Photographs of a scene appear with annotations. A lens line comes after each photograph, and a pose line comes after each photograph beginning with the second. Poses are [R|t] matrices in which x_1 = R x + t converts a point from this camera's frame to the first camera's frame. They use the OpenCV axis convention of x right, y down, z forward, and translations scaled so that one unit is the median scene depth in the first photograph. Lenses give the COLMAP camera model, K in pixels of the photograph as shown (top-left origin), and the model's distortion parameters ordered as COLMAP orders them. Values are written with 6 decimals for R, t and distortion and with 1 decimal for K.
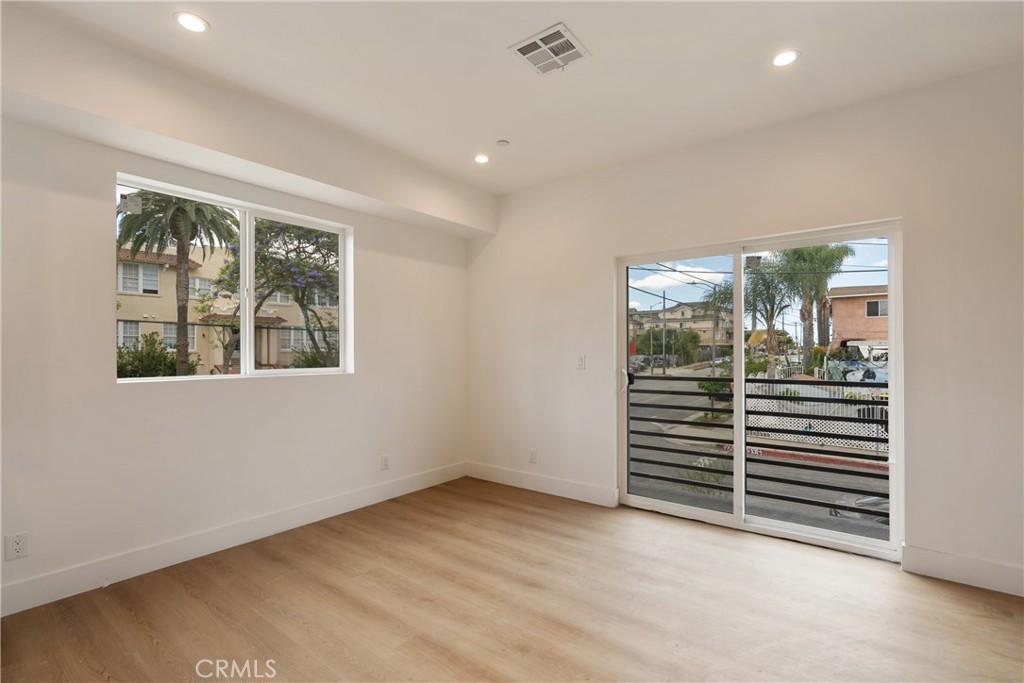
lens RADIAL K [[473.9, 0, 510.2], [0, 473.9, 349.6], [0, 0, 1]] dist [-0.007000, 0.004558]
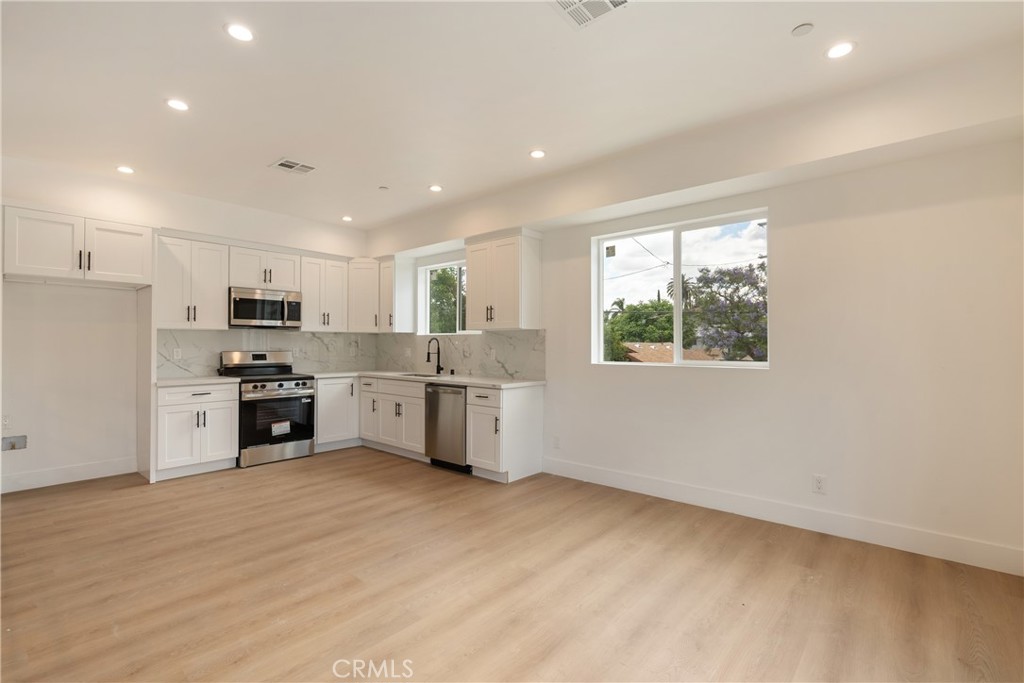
lens RADIAL K [[473.9, 0, 516.6], [0, 473.9, 342.7], [0, 0, 1]] dist [-0.007000, 0.004558]
pose [[-0.049165, -0.000099, -0.998791, 0.540831], [0.006290, 0.999980, -0.000409, -0.002858], [0.998771, -0.006302, -0.049163, 0.518090]]
